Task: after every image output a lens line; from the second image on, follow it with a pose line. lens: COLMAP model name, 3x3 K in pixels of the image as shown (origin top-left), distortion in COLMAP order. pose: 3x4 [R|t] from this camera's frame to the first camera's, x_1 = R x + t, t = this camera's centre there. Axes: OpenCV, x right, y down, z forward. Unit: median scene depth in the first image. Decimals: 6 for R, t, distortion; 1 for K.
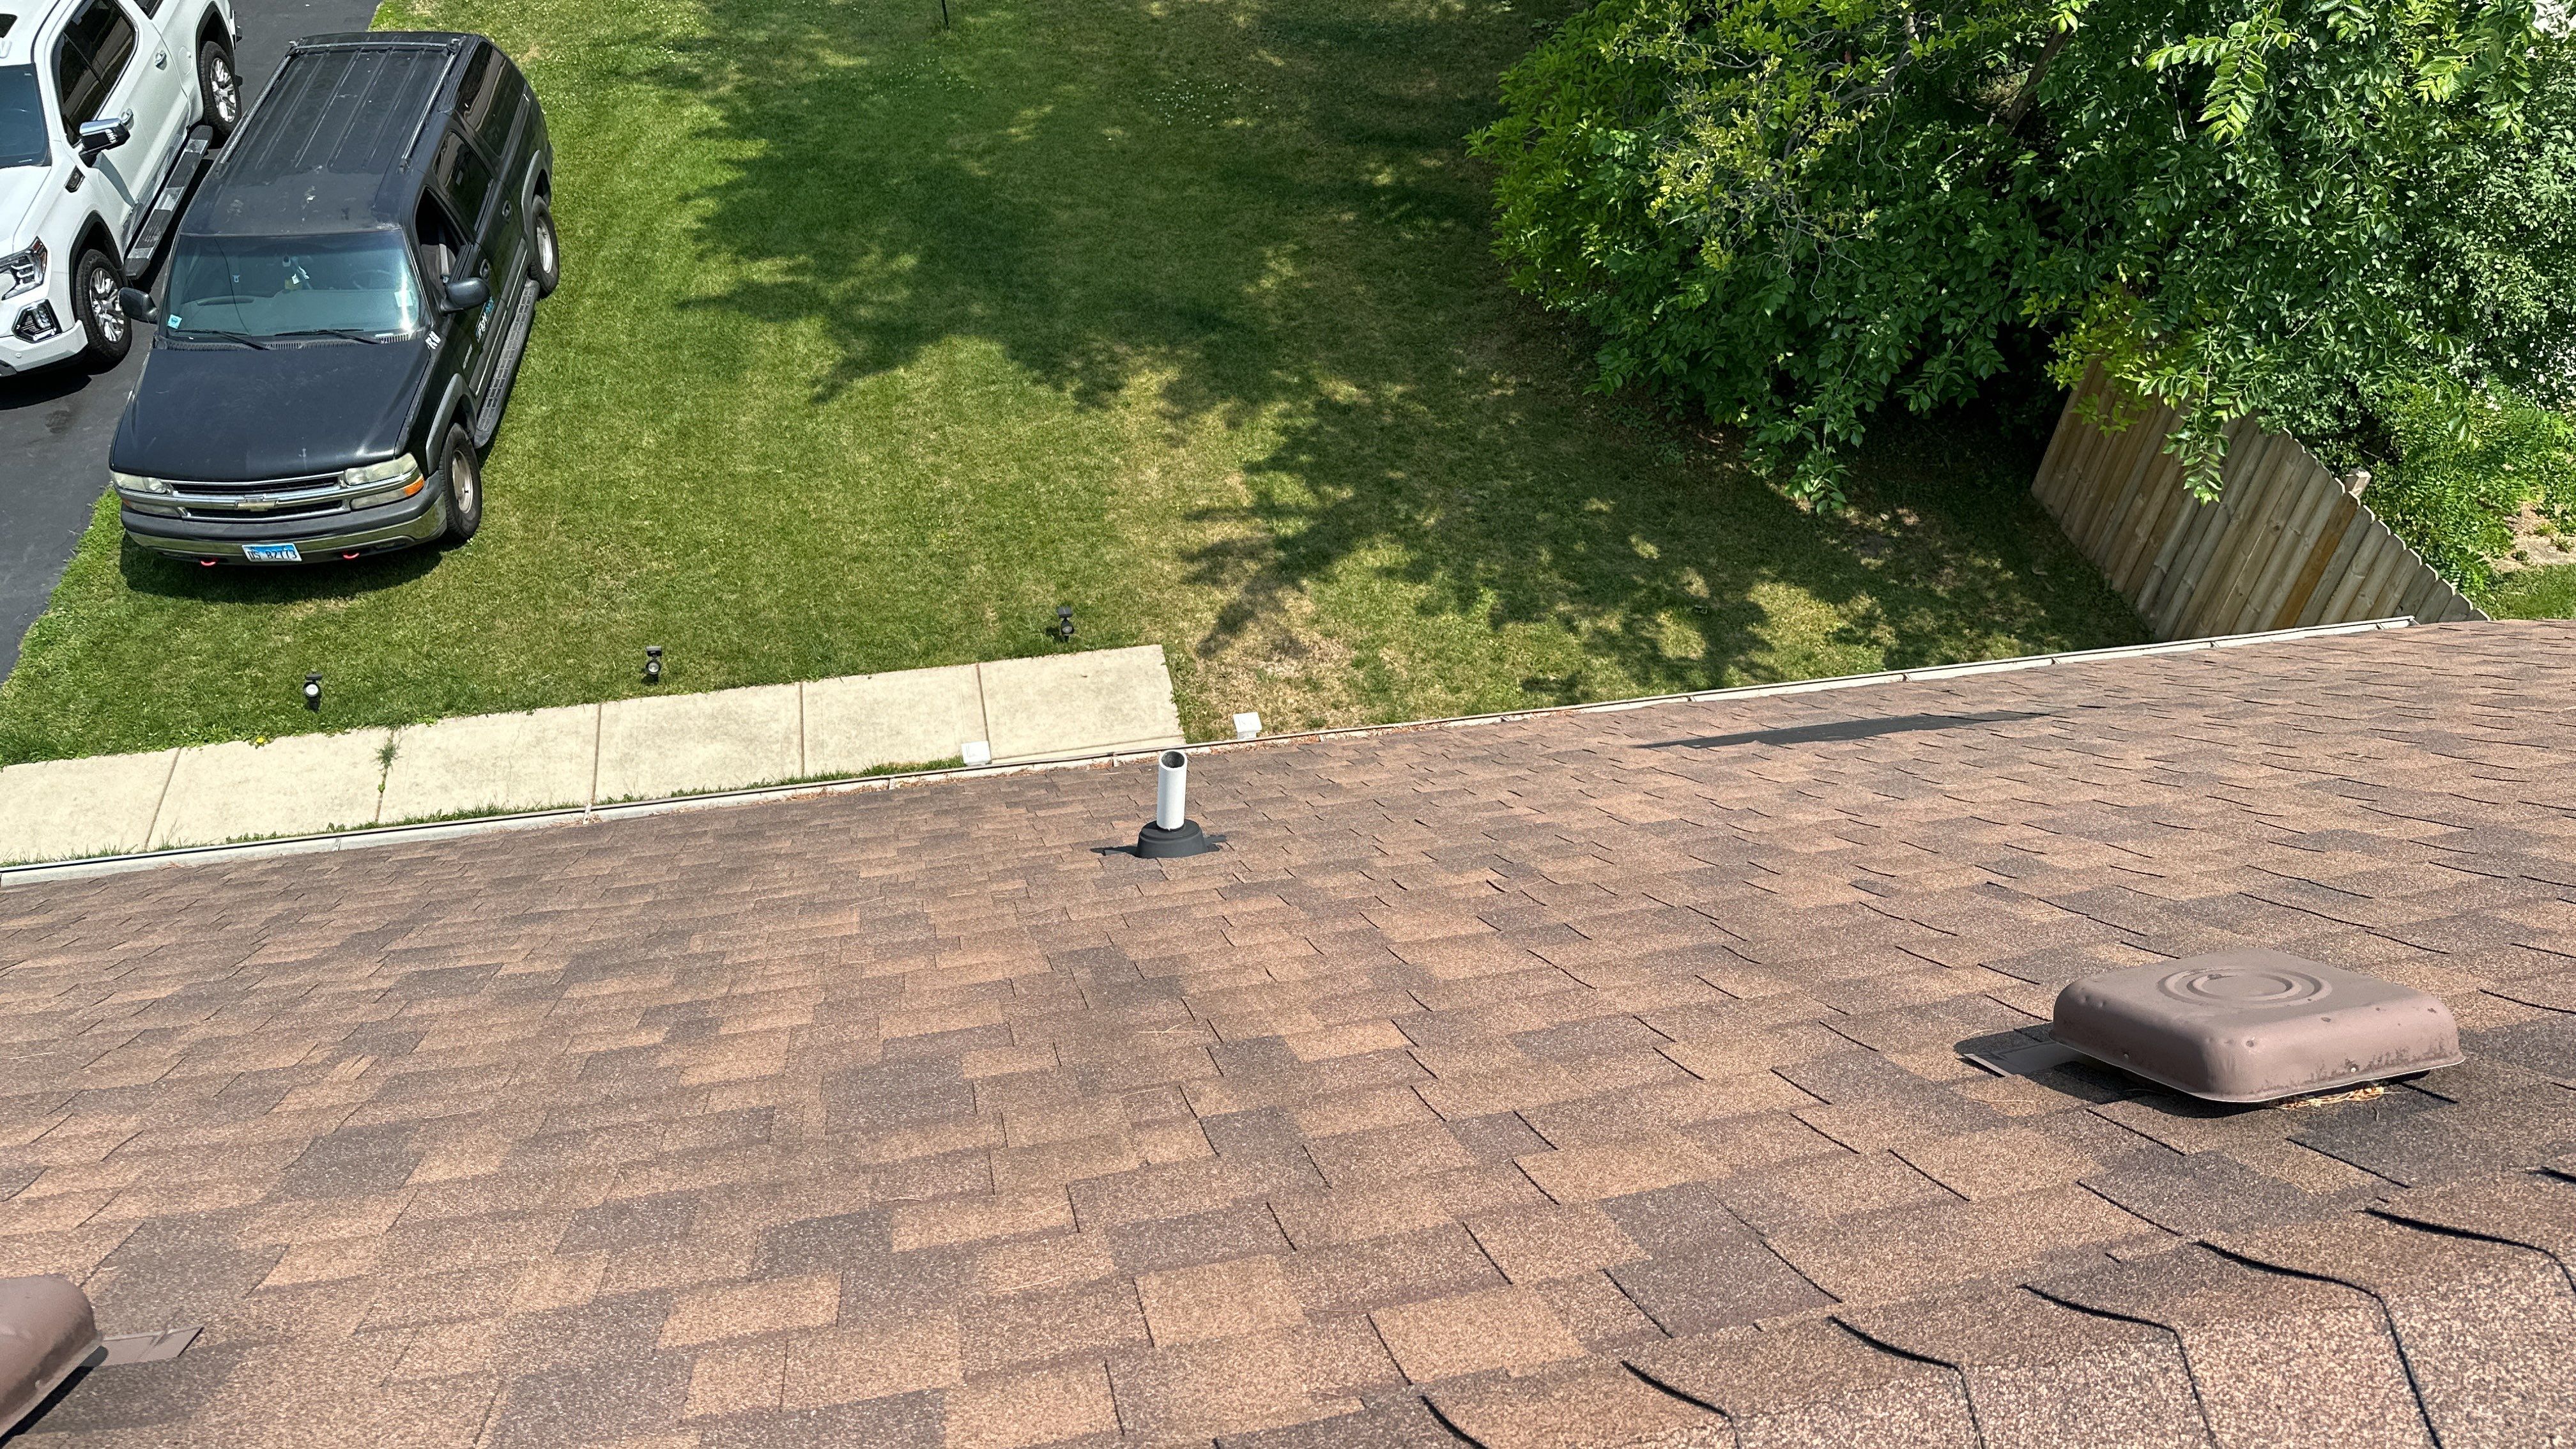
lens RADIAL K [[1826.1, 0, 1274.8], [0, 1826.1, 751.3], [0, 0, 1]] dist [0.043198, -0.057660]
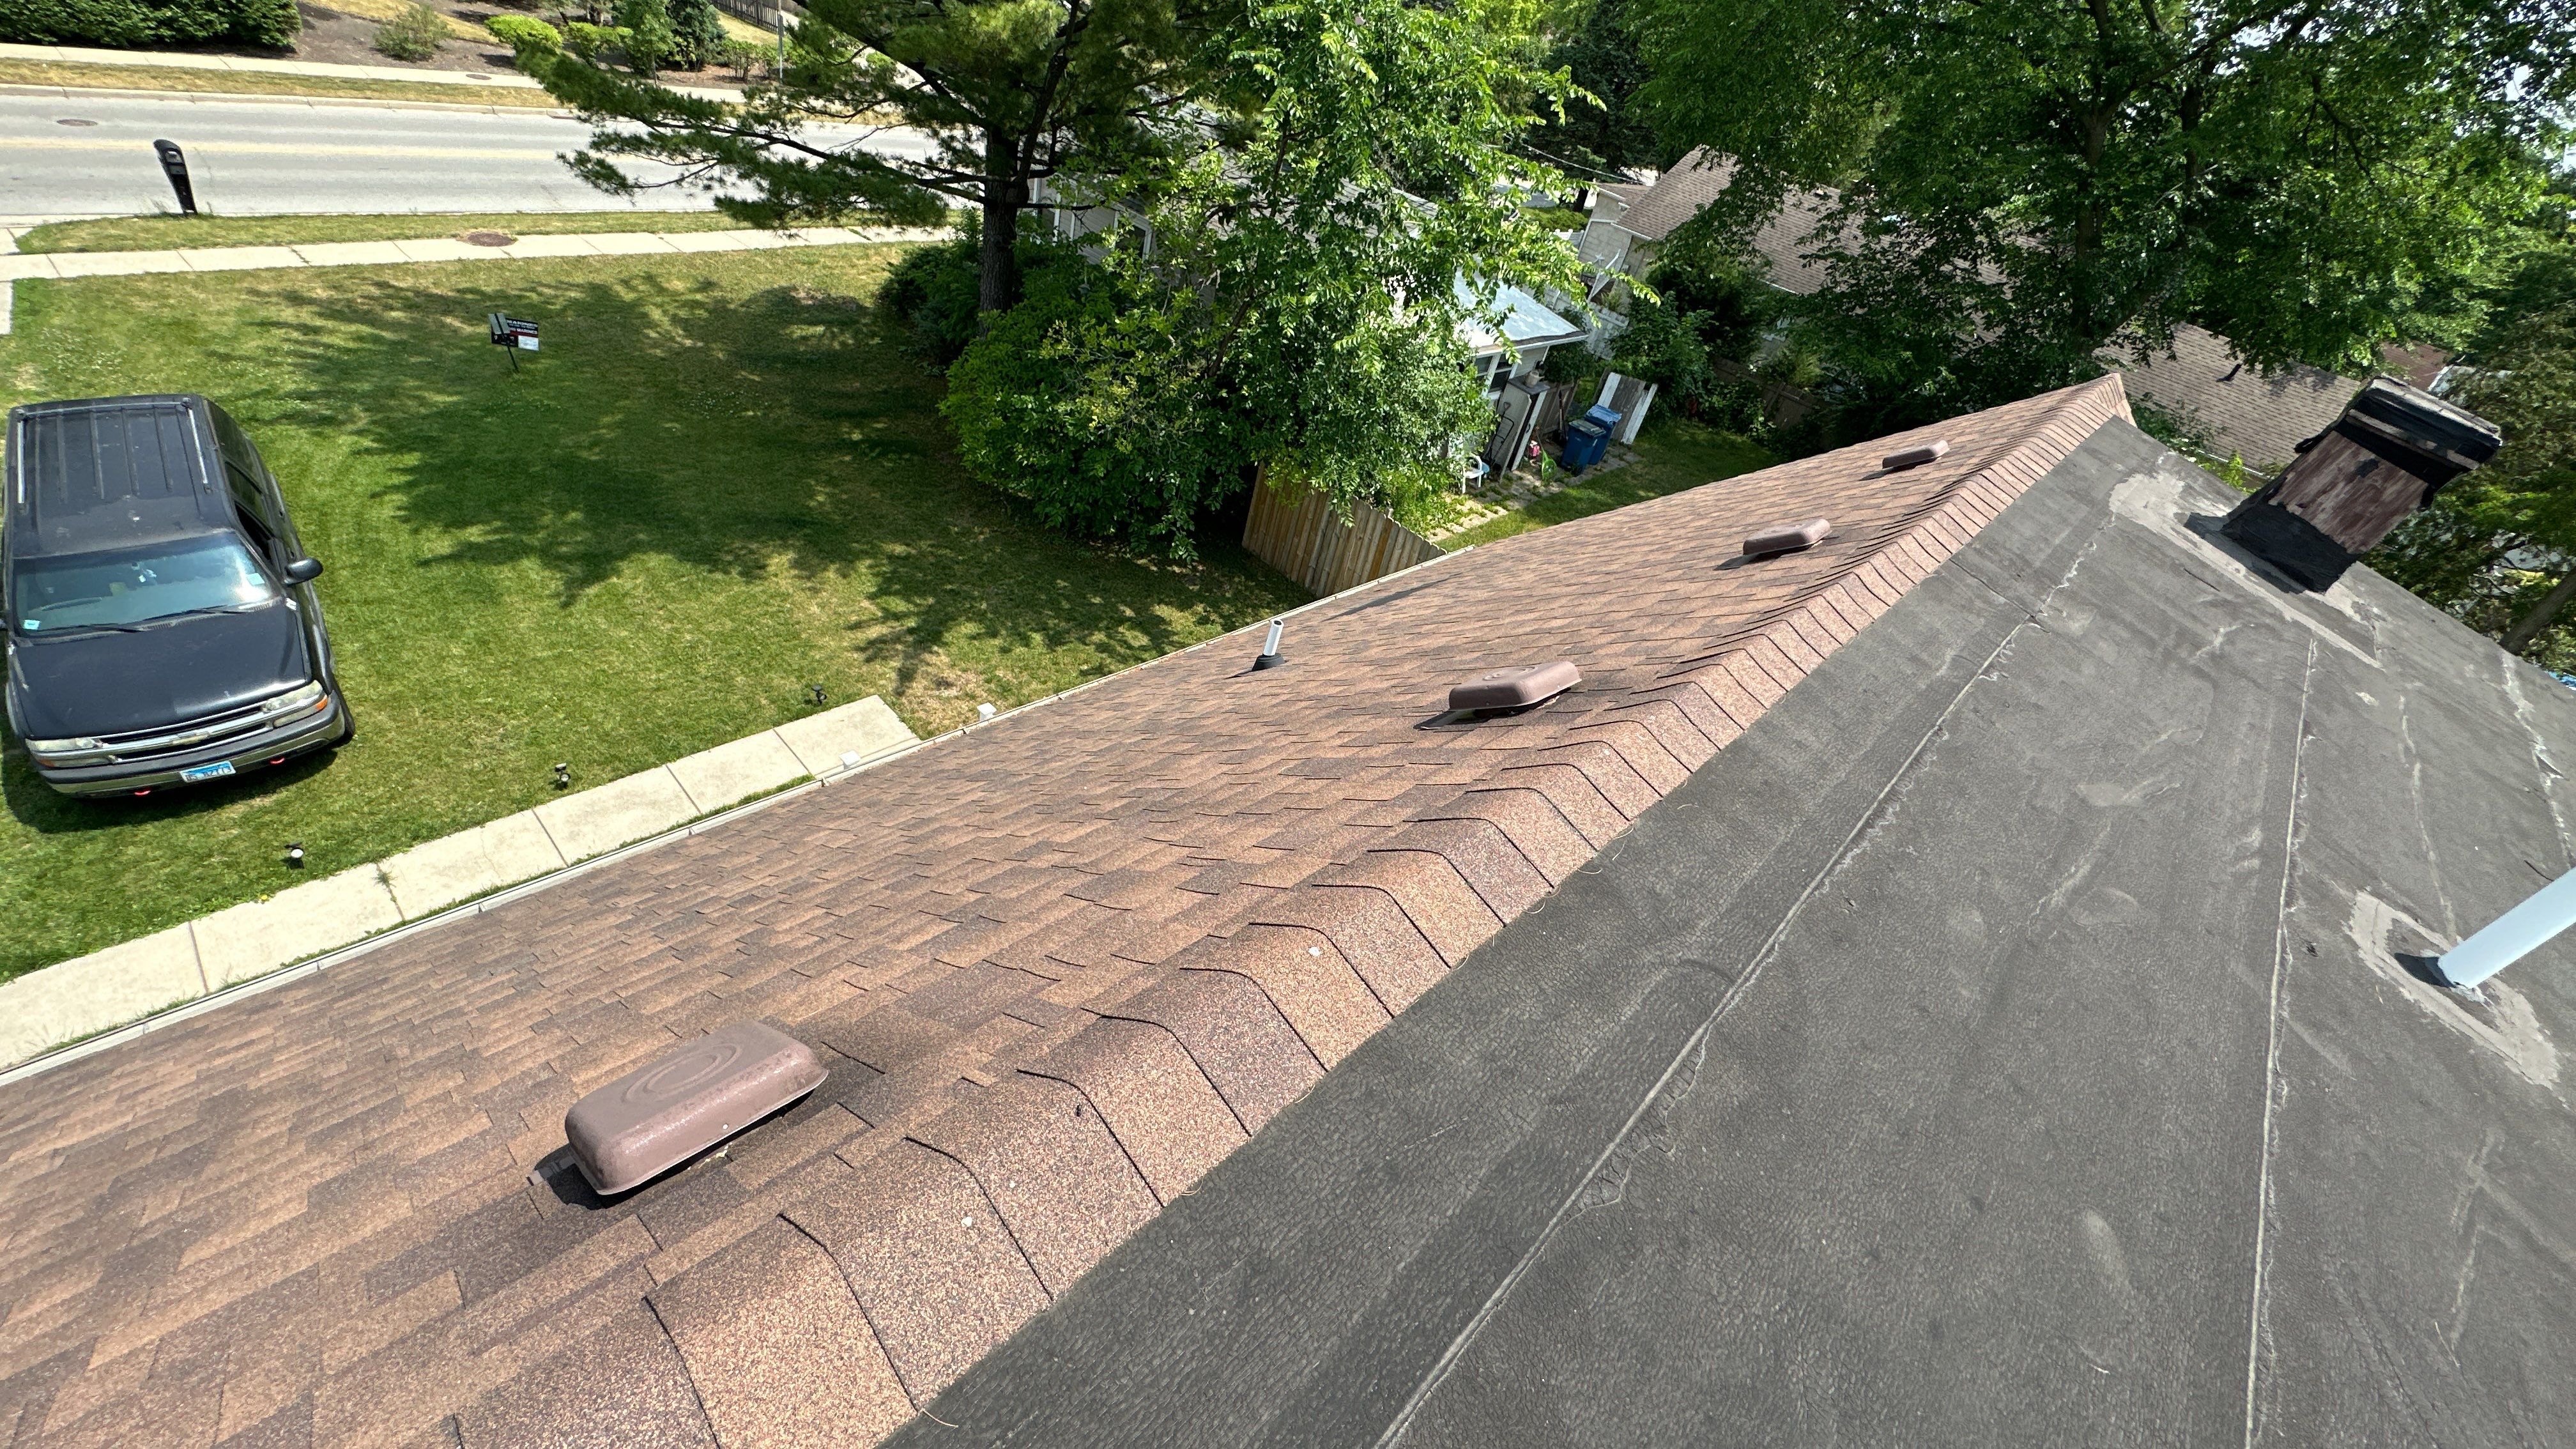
lens RADIAL K [[1038.2, 0, 1283.3], [0, 1038.2, 724.1], [0, 0, 1]] dist [-0.004020, 0.000298]
pose [[0.828774, -0.238058, 0.506421, -0.262998], [0.251512, 0.966902, 0.042914, 0.025889], [-0.499876, 0.091805, 0.861218, -0.065076]]
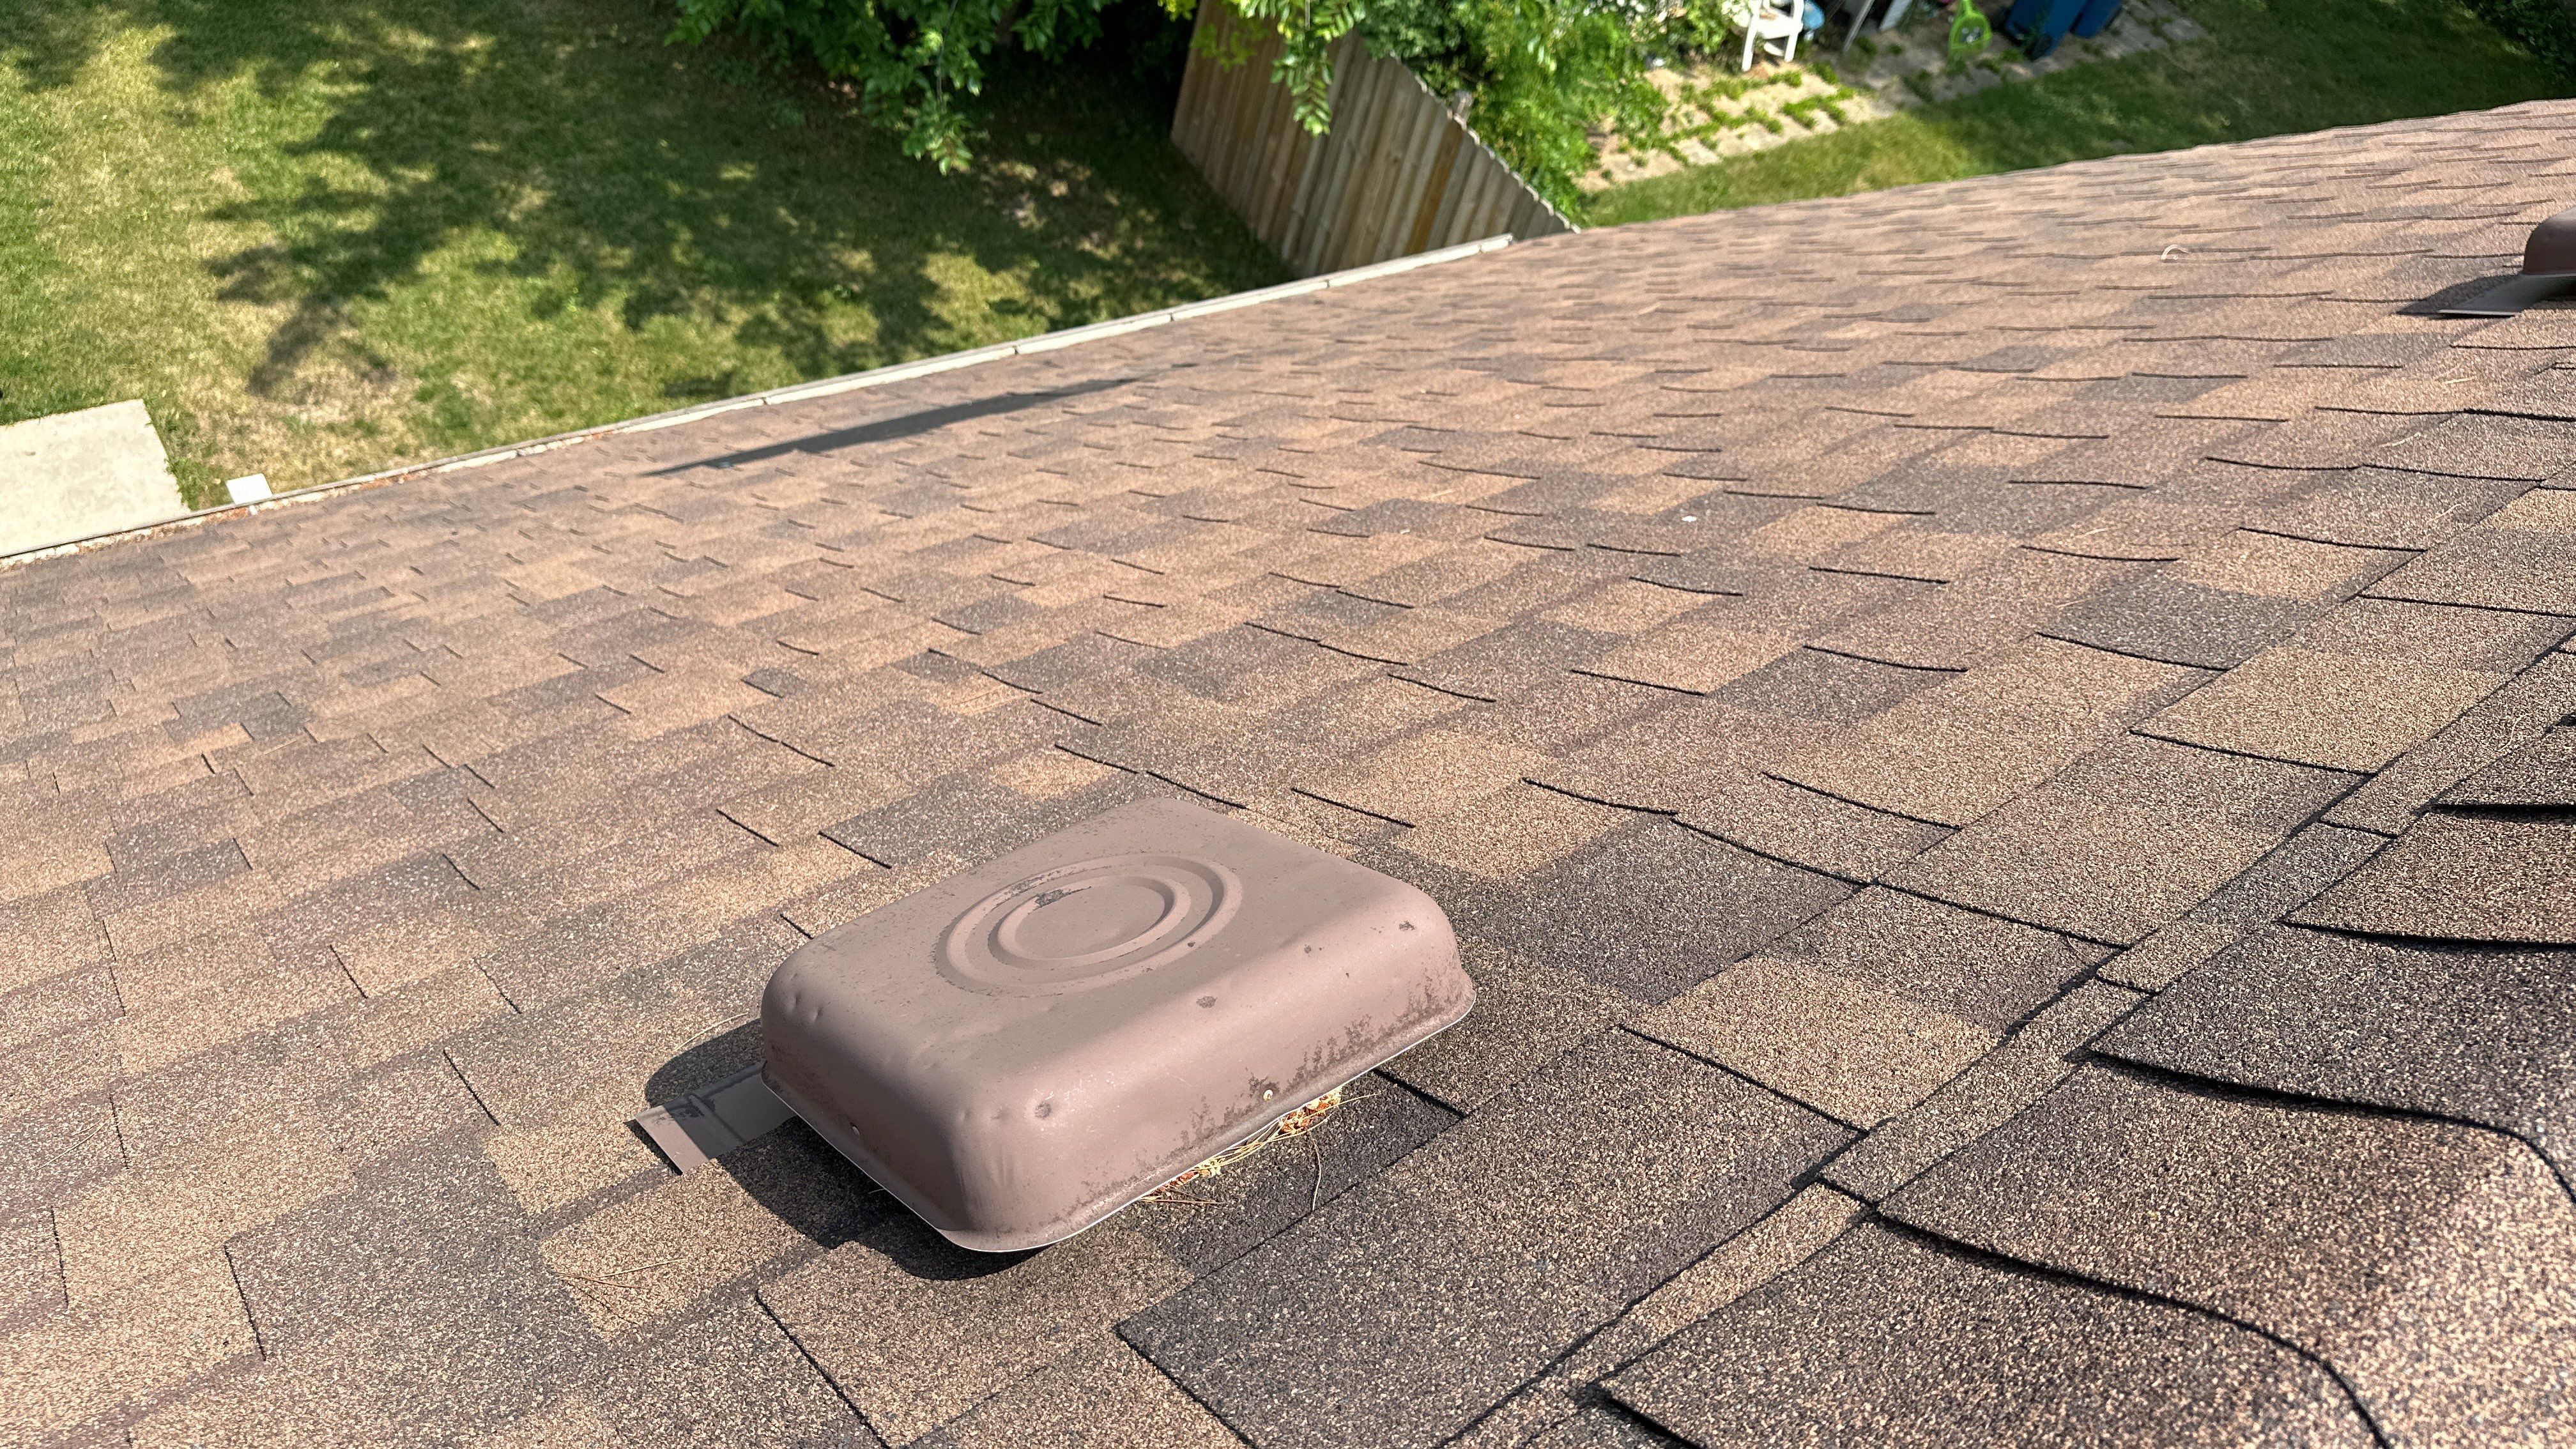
lens RADIAL K [[1826.1, 0, 1272.2], [0, 1826.1, 771.1], [0, 0, 1]] dist [0.043198, -0.057660]
pose [[0.911943, -0.183514, 0.366991, 0.061175], [0.117626, 0.973794, 0.194655, -0.000268], [-0.393095, -0.134346, 0.909630, 0.082441]]
